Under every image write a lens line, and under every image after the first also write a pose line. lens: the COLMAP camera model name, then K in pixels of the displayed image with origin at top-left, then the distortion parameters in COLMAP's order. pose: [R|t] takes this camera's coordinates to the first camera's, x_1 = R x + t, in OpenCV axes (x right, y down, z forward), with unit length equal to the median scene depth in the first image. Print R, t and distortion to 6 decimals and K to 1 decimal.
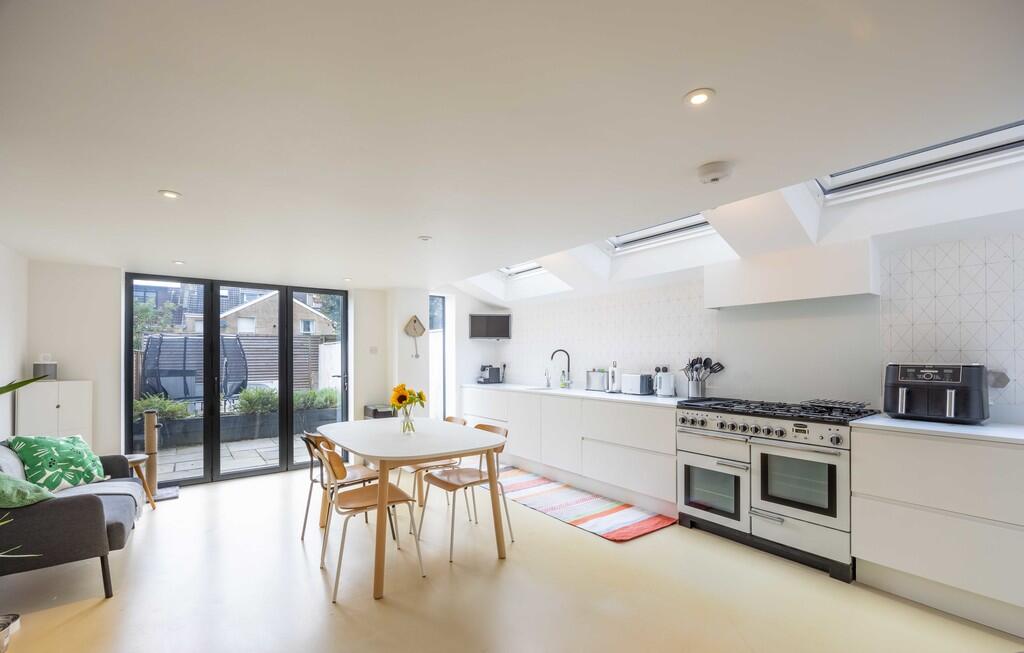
lens RADIAL K [[436.7, 0, 508.5], [0, 436.7, 350.4], [0, 0, 1]] dist [-0.002062, 0.000885]
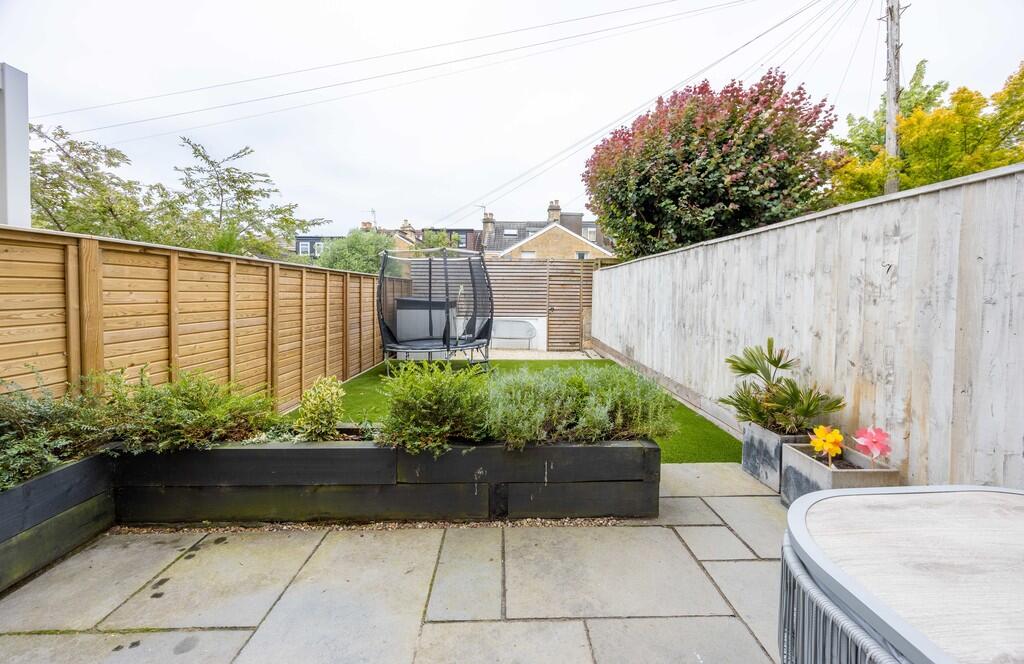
lens RADIAL K [[406.7, 0, 512.6], [0, 406.7, 330.3], [0, 0, 1]] dist [0.000389, 0.000001]
pose [[0.824222, 0.065220, -0.562499, -0.734361], [-0.002903, 0.993819, 0.110977, 0.052480], [0.566260, -0.089837, 0.819316, 1.677284]]
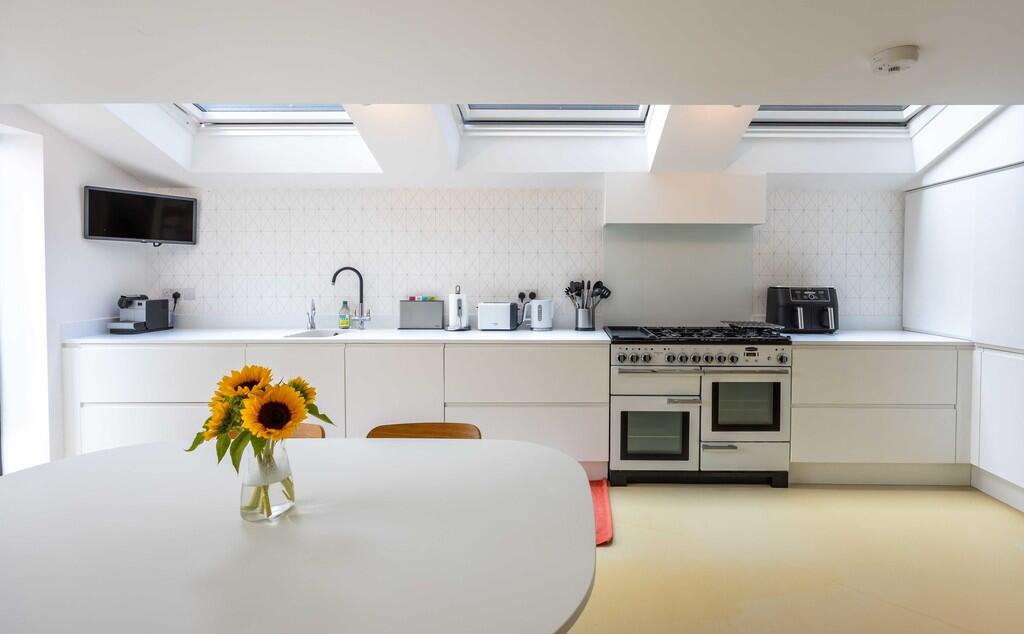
lens RADIAL K [[476.3, 0, 547.2], [0, 476.3, 284.5], [0, 0, 1]] dist [0.008448, 0.000061]
pose [[0.593398, -0.011546, 0.804827, -0.349644], [-0.015679, 0.999542, 0.025900, 0.001093], [-0.804757, -0.027988, 0.592945, 0.510514]]
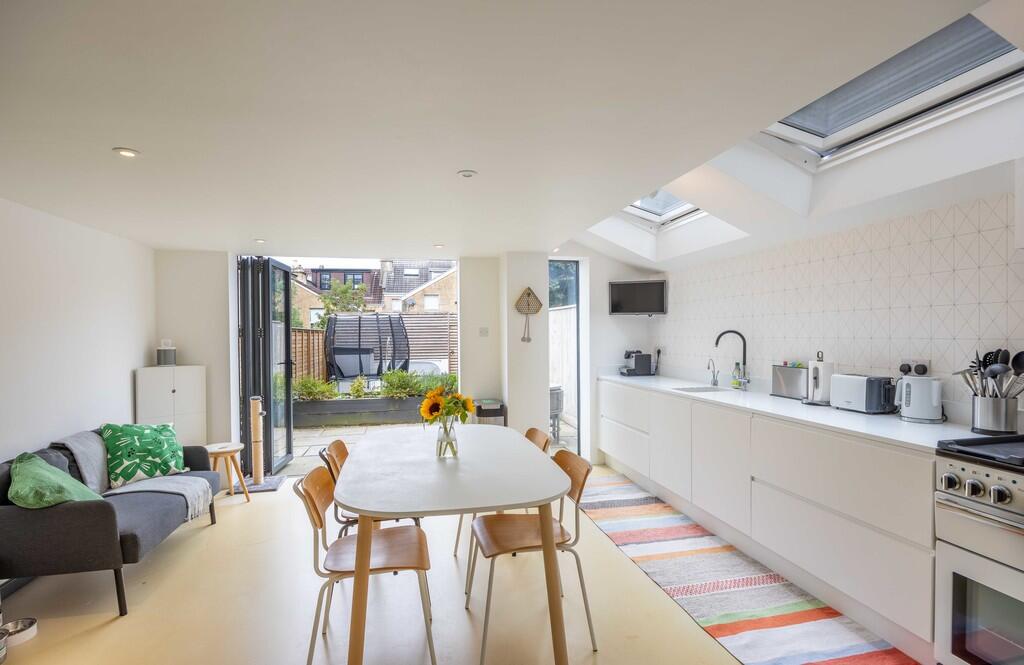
lens RADIAL K [[488.2, 0, 505.7], [0, 488.2, 339.6], [0, 0, 1]] dist [-0.011386, 0.001825]
pose [[0.915861, 0.001687, -0.401493, 0.140811], [0.010504, 0.999548, 0.028162, -0.016654], [0.401359, -0.030010, 0.915429, 0.271451]]
